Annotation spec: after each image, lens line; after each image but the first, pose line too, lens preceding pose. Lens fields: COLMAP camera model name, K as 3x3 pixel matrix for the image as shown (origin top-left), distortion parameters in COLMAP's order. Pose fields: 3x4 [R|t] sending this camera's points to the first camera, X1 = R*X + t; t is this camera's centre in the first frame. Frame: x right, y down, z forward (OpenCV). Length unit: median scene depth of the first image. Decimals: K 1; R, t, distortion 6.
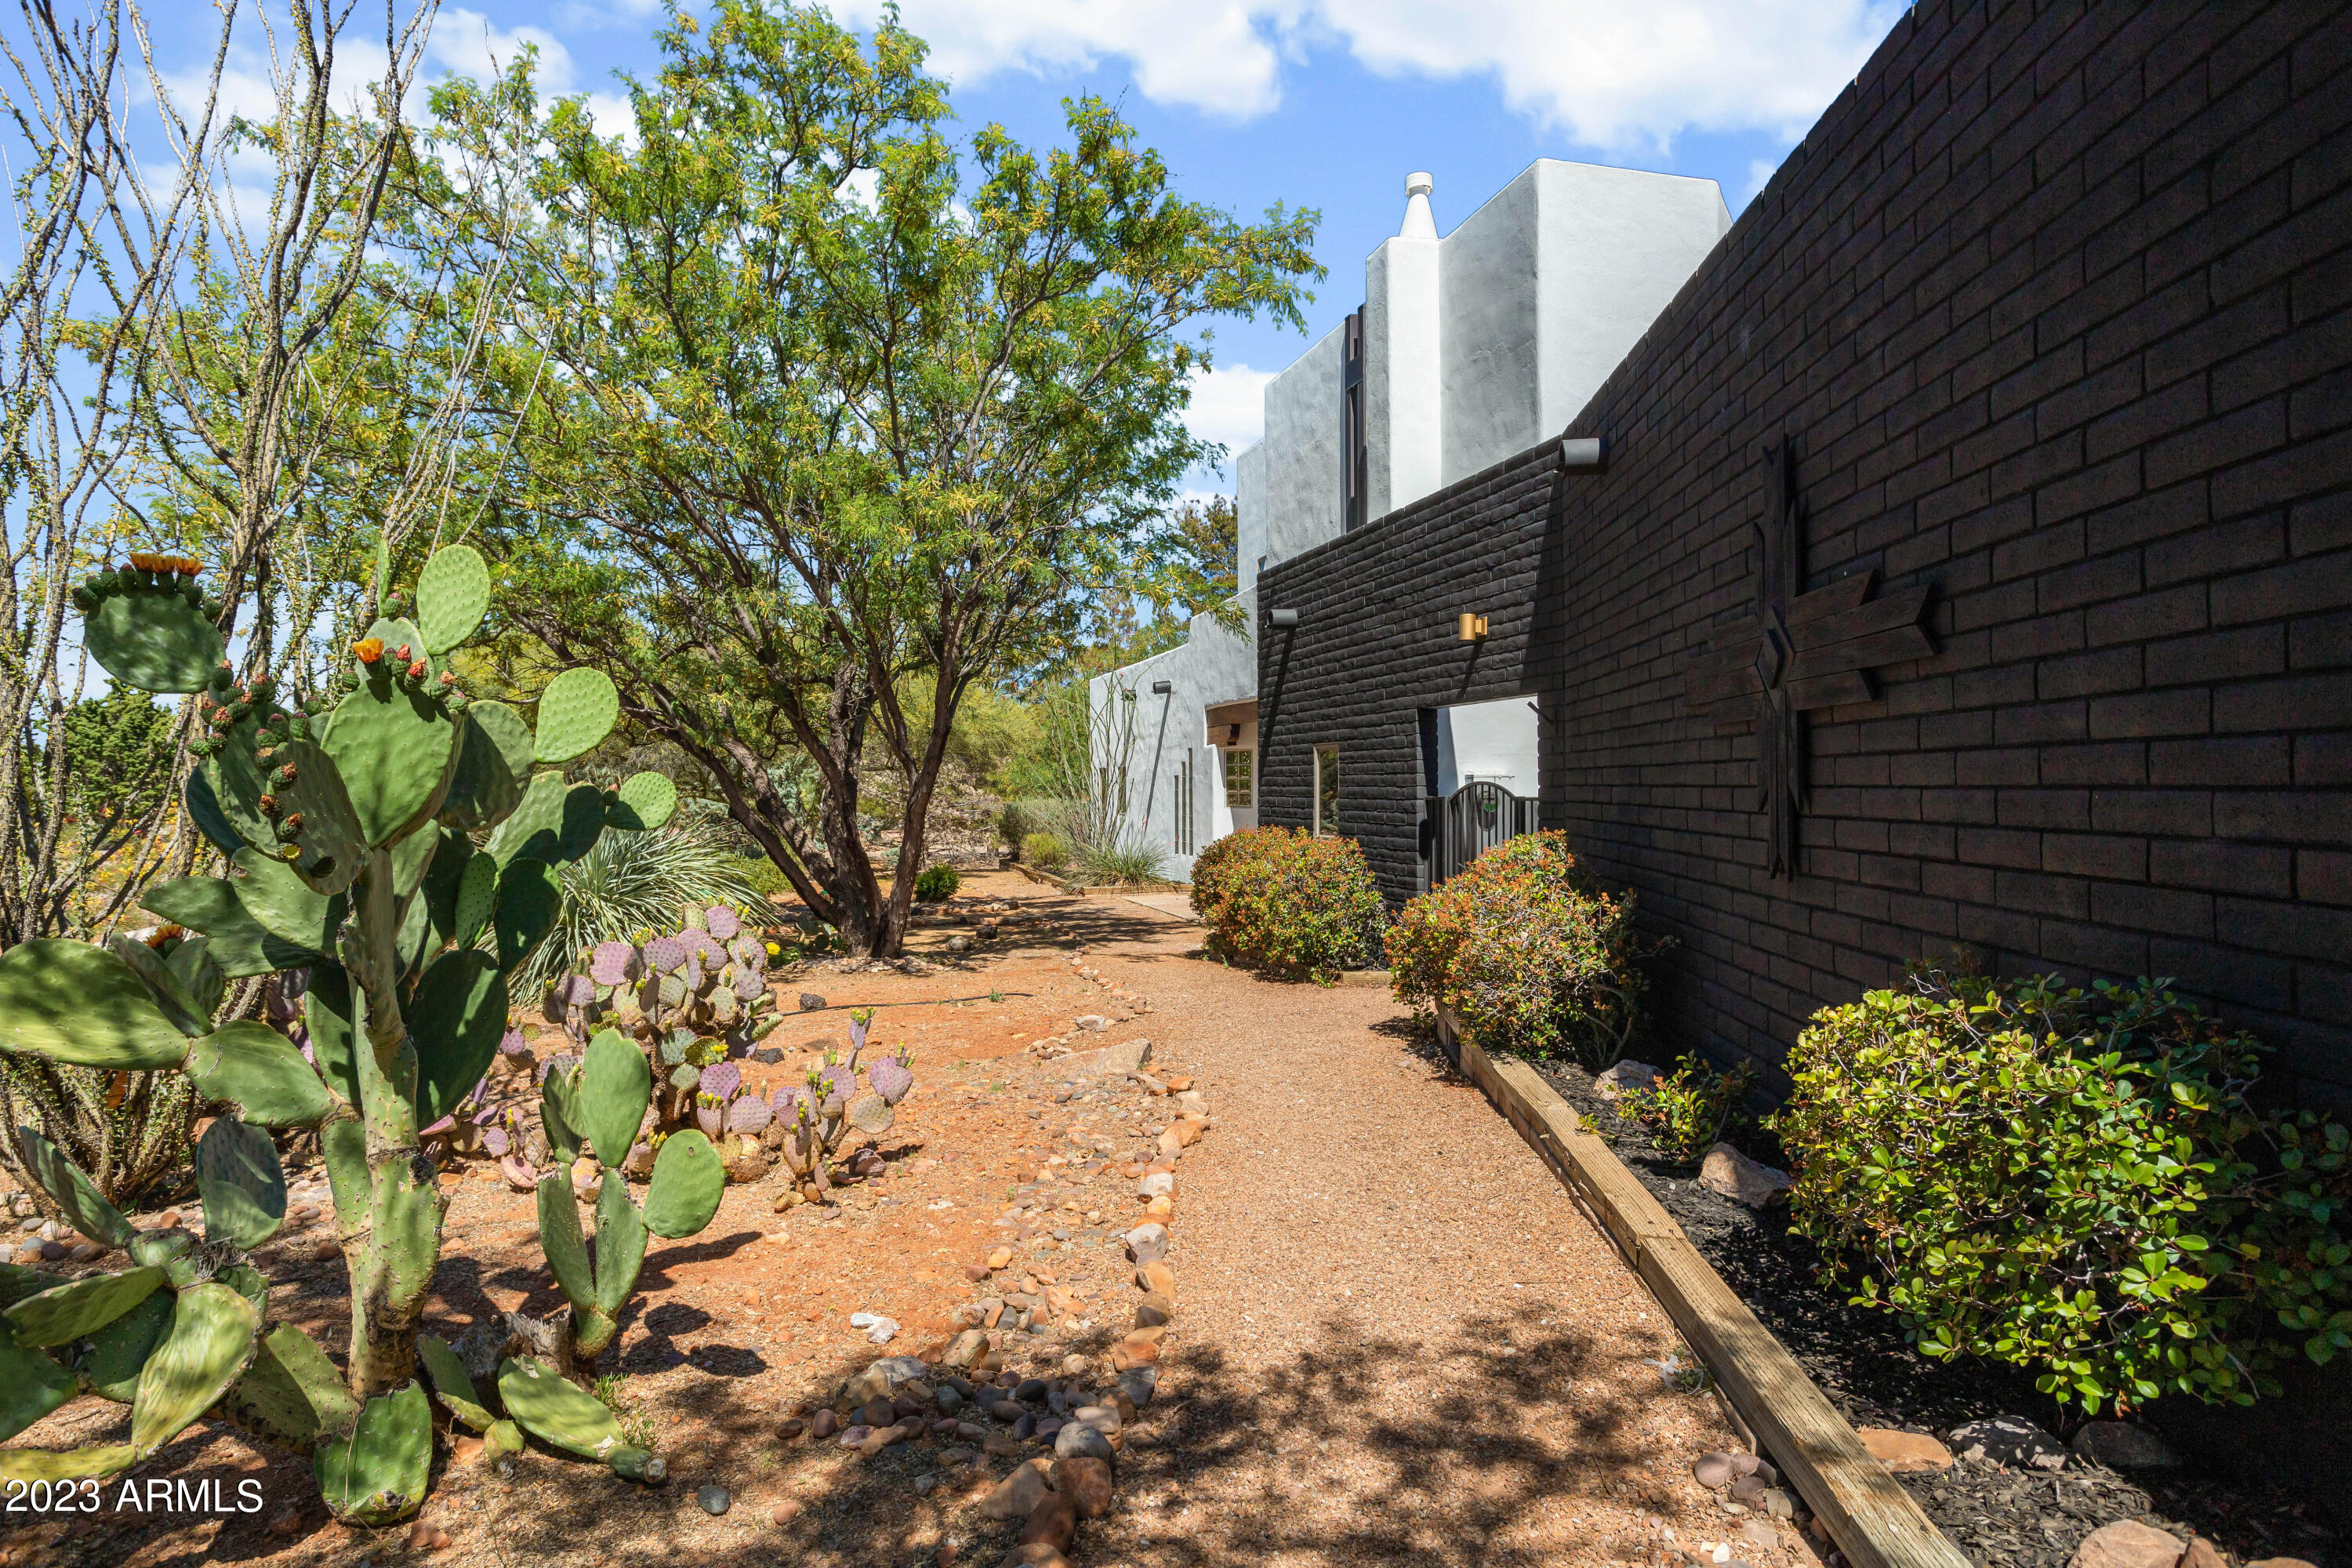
lens RADIAL K [[1395.9, 0, 1169.9], [0, 1395.9, 775.9], [0, 0, 1]] dist [-0.028304, 0.001111]
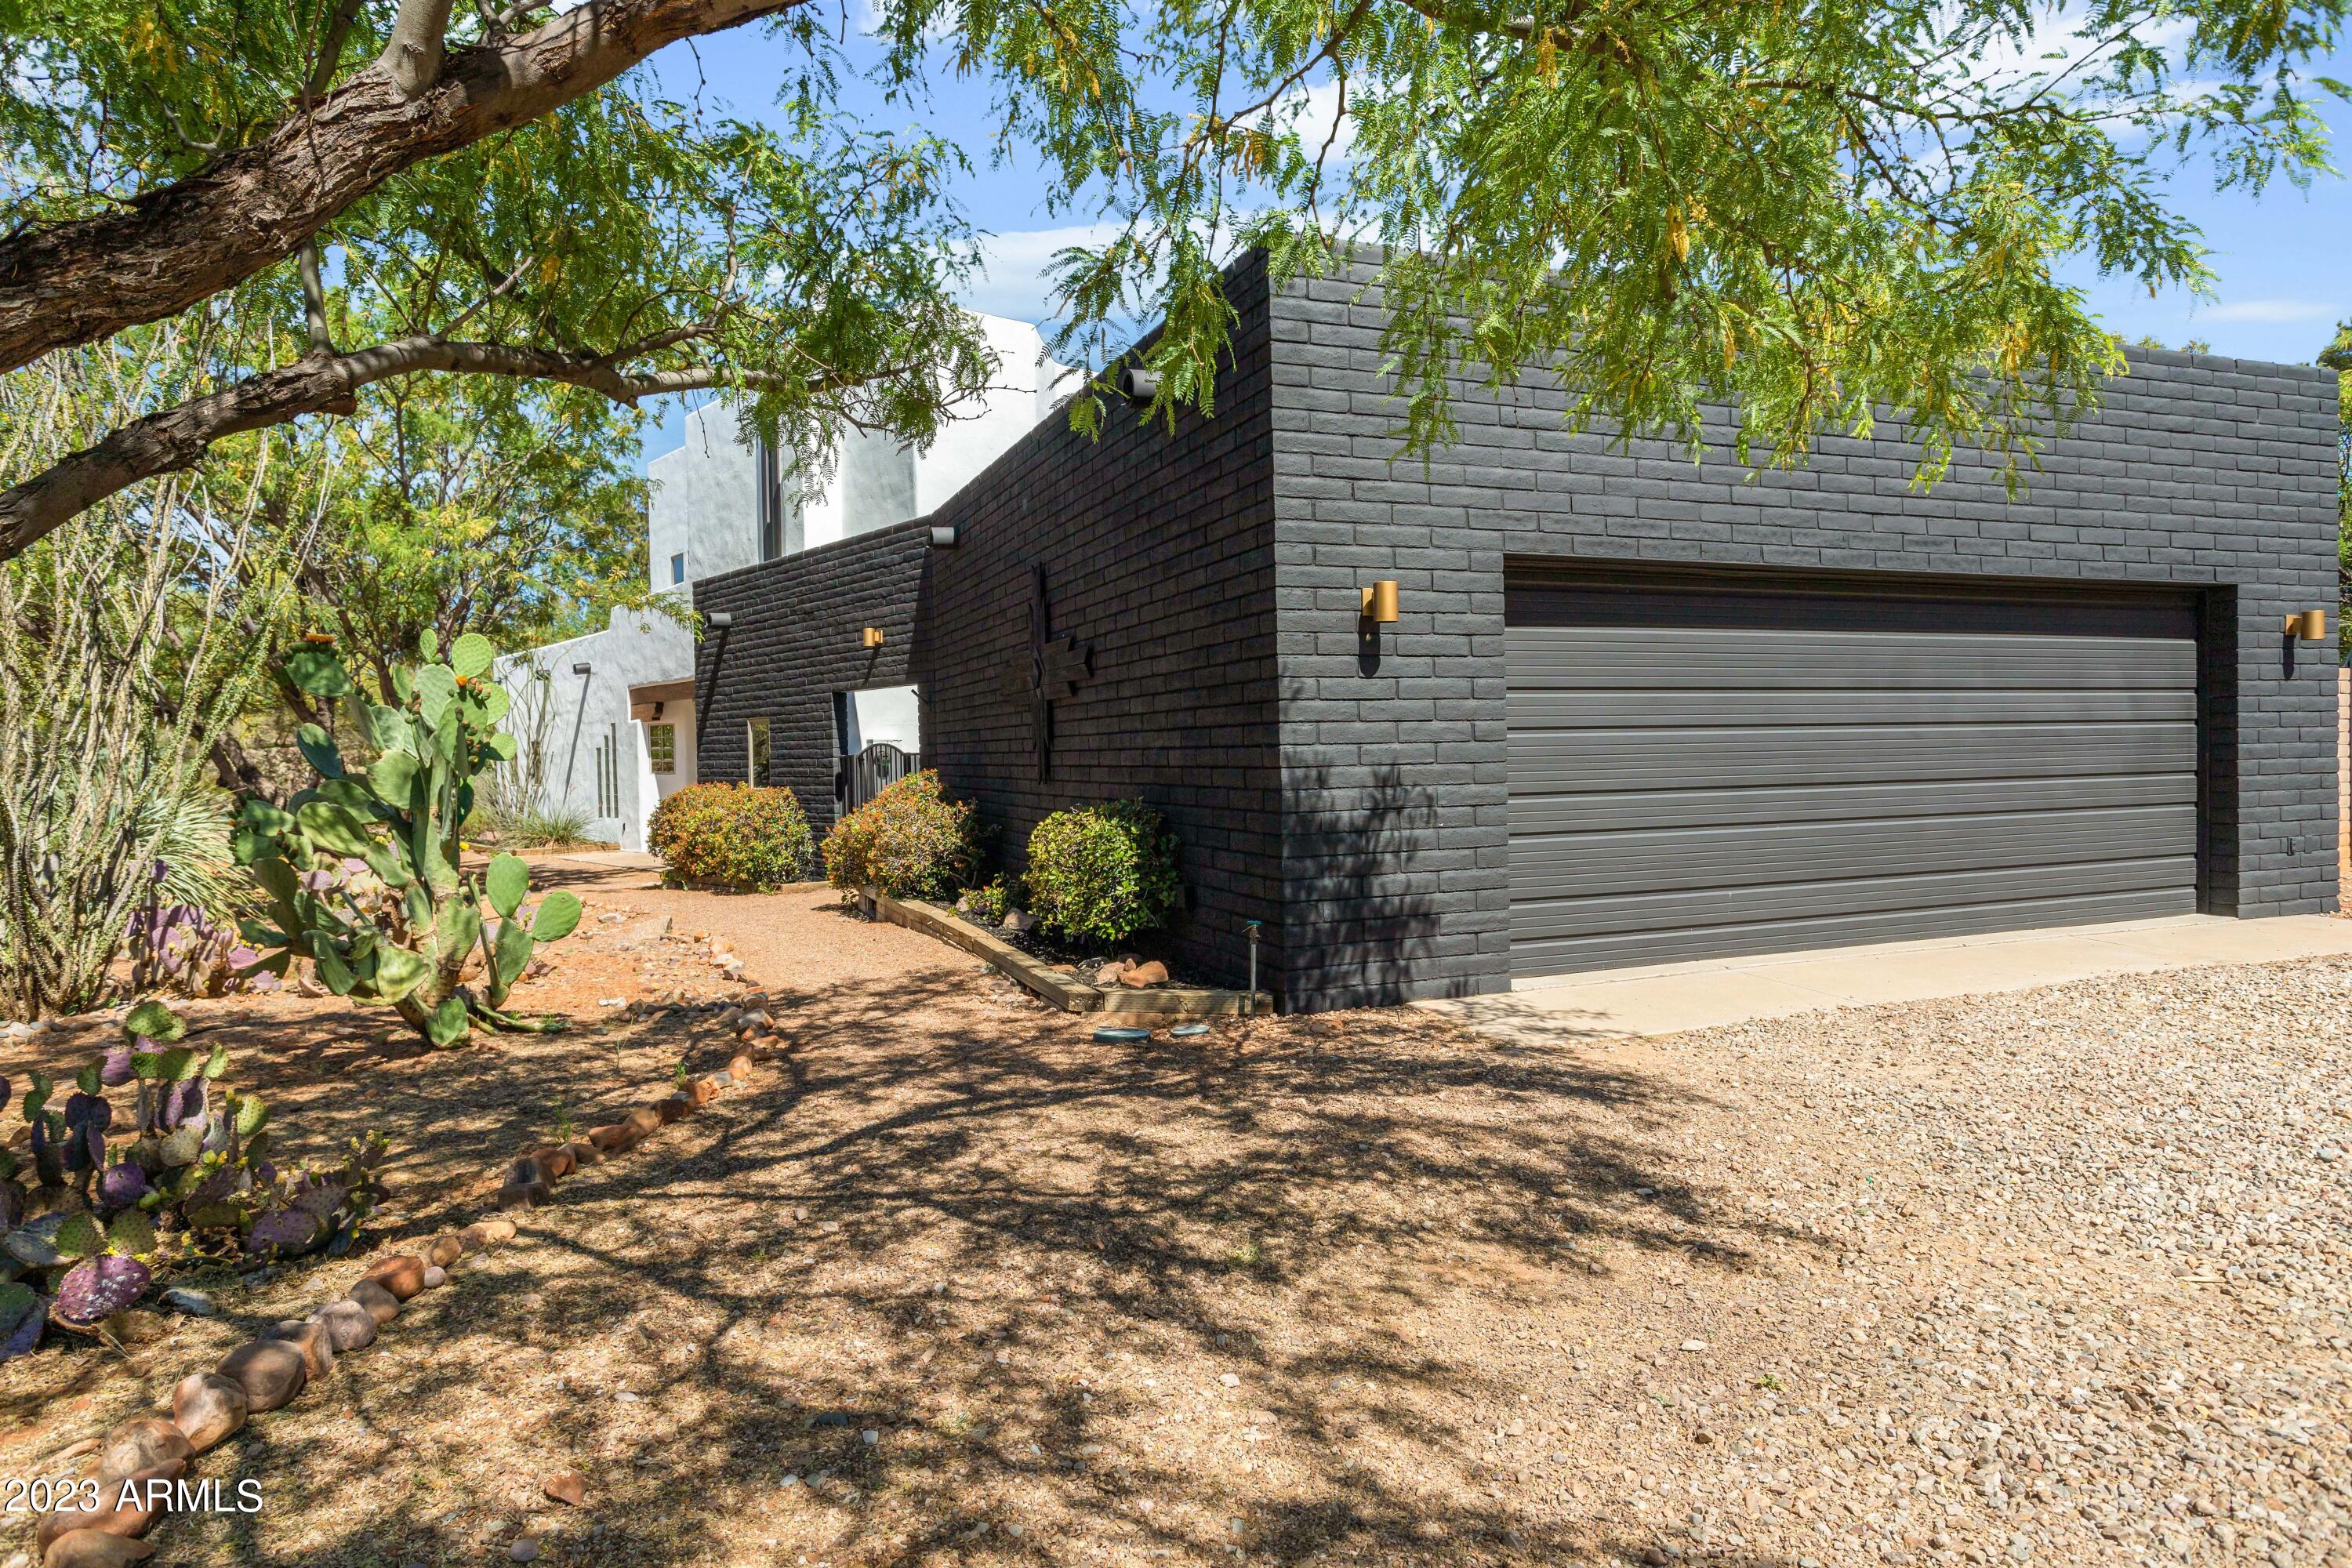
lens RADIAL K [[1395.9, 0, 1169.9], [0, 1395.9, 775.9], [0, 0, 1]] dist [-0.028304, 0.001111]
pose [[0.904184, -0.024308, 0.426451, -0.115204], [0.016298, 0.999616, 0.022422, 0.009609], [-0.426833, -0.013323, 0.904233, -0.411255]]
